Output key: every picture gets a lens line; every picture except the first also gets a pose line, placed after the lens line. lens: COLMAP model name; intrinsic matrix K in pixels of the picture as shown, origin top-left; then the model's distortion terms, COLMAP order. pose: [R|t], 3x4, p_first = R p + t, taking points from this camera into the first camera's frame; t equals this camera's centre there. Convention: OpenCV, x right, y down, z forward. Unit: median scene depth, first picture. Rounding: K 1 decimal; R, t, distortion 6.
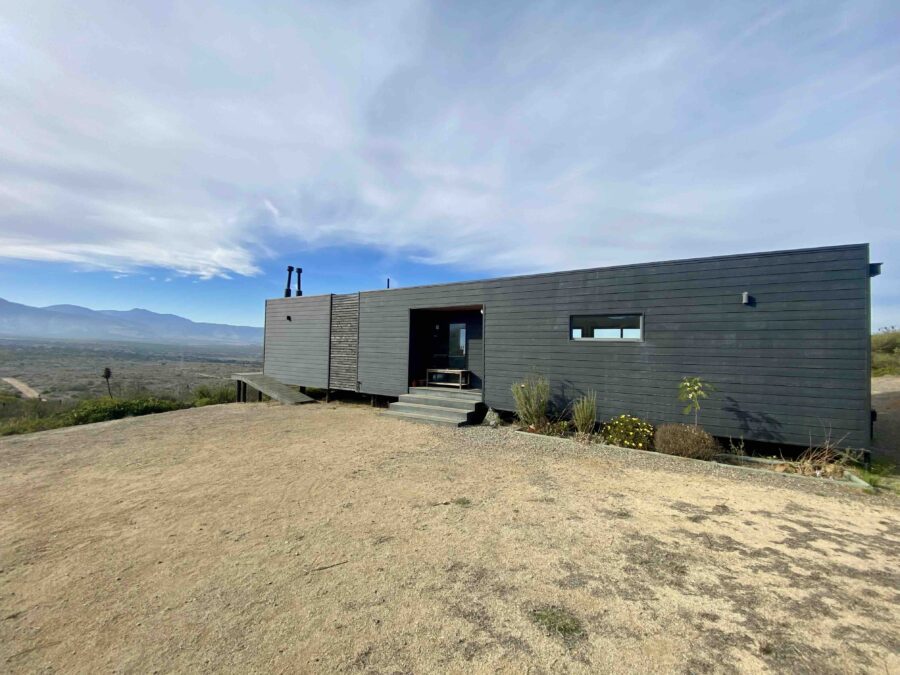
lens RADIAL K [[366.0, 0, 450.0], [0, 366.0, 337.5], [0, 0, 1]] dist [0.034303, -0.028460]
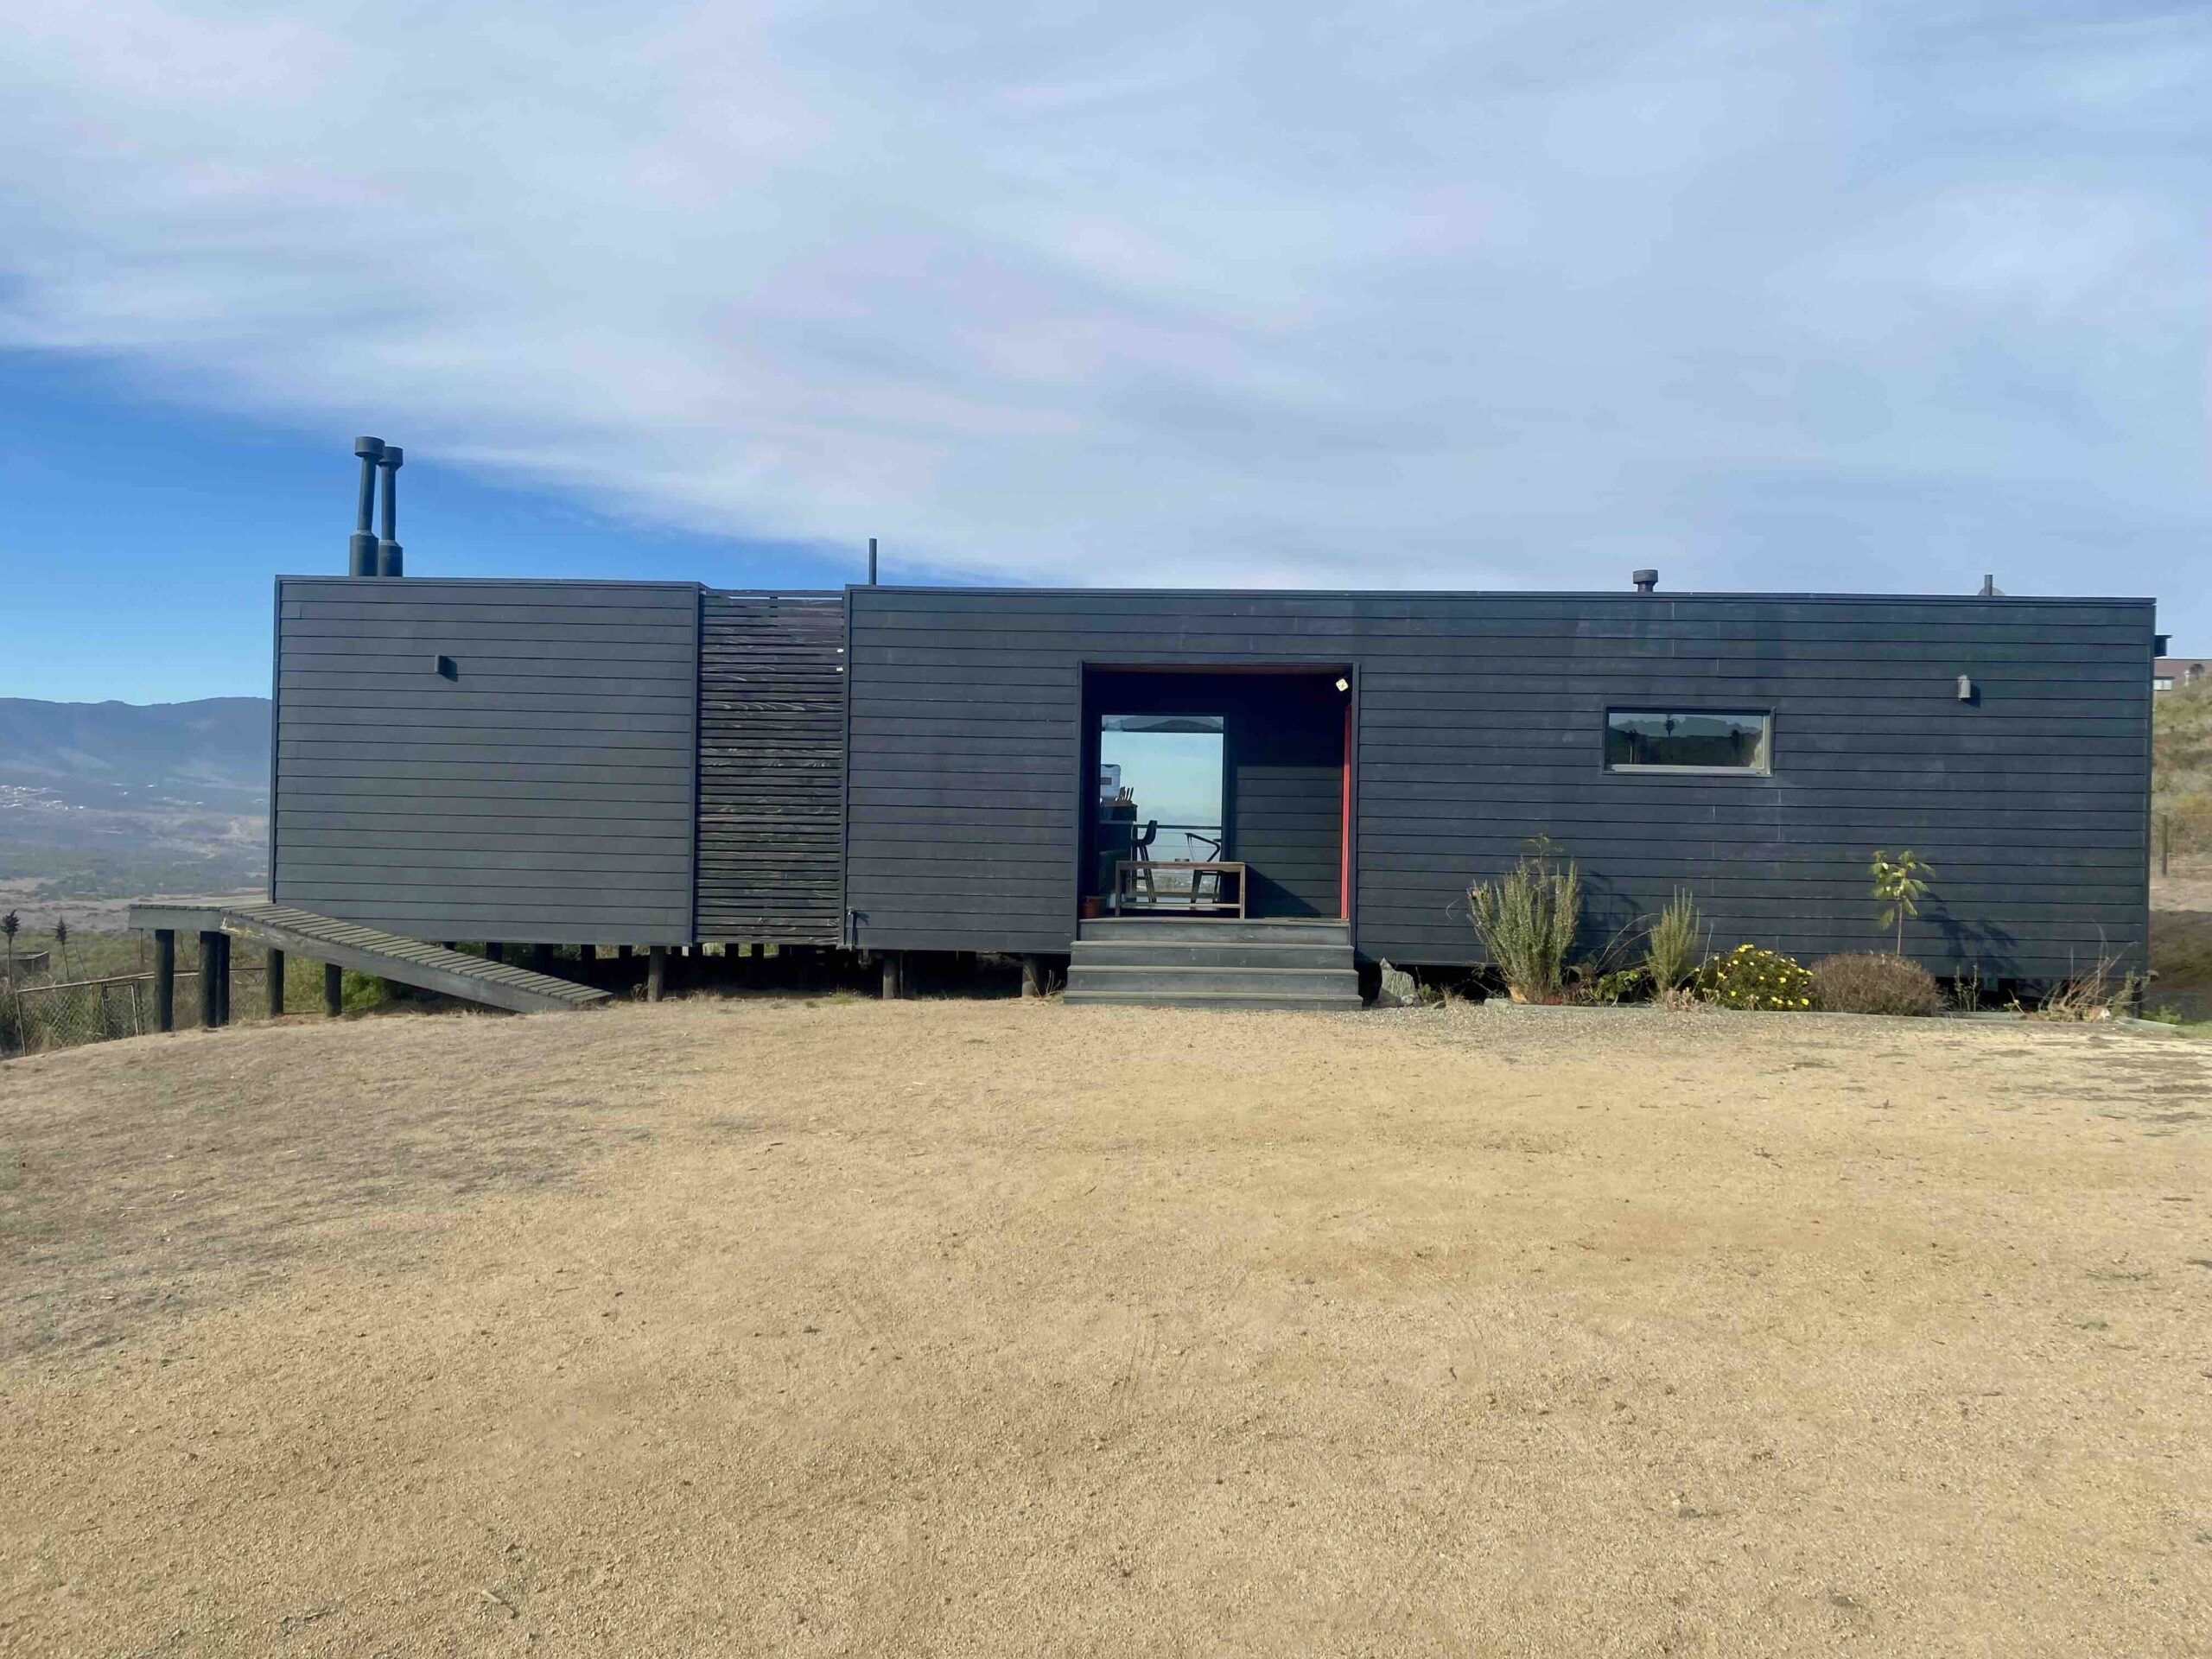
lens RADIAL K [[1709.0, 0, 1106.0], [0, 1709.0, 829.5], [0, 0, 1]] dist [0.004716, 0.006283]
pose [[0.869706, -0.001308, 0.493568, -1.071611], [-0.015101, 0.999458, 0.029258, 0.025484], [-0.493339, -0.032899, 0.869215, -0.335999]]
